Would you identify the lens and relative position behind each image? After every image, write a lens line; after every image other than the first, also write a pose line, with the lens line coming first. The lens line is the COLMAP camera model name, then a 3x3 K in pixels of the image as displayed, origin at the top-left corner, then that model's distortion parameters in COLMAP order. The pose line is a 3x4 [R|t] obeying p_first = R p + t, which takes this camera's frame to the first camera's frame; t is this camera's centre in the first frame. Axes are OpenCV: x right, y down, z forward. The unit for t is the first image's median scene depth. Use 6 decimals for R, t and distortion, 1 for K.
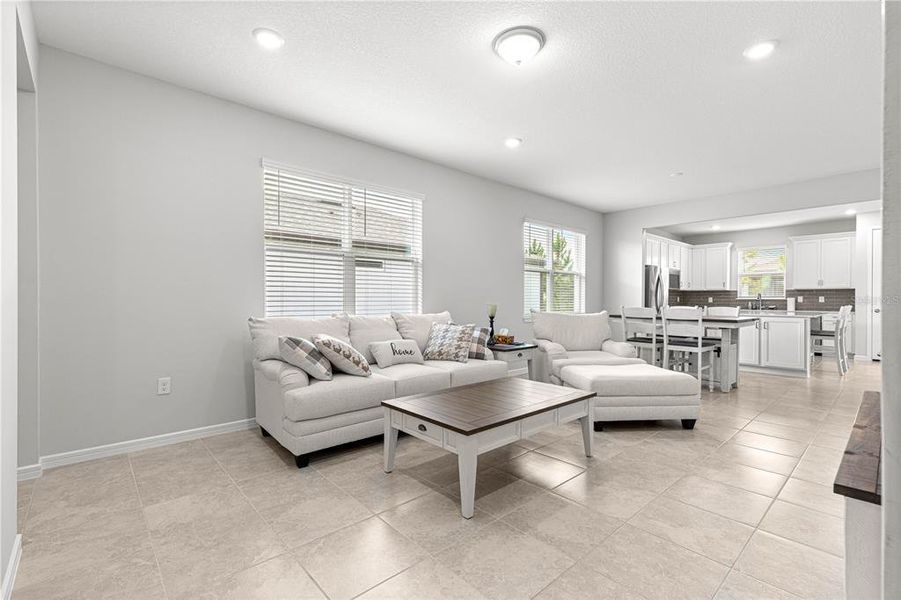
lens RADIAL K [[401.4, 0, 444.3], [0, 401.4, 297.7], [0, 0, 1]] dist [0.003819, 0.000487]
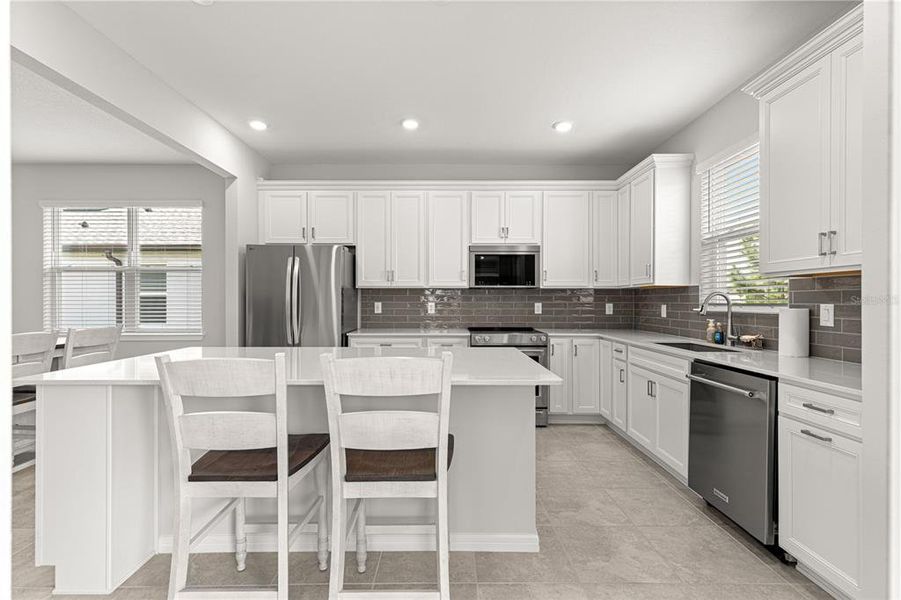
lens RADIAL K [[400.5, 0, 446.4], [0, 400.5, 301.9], [0, 0, 1]] dist [0.003826, 0.000190]
pose [[0.734328, 0.000241, -0.678795, 0.871033], [-0.004094, 0.999983, -0.004073, -0.001458], [0.678783, 0.005770, 0.734317, 0.650220]]
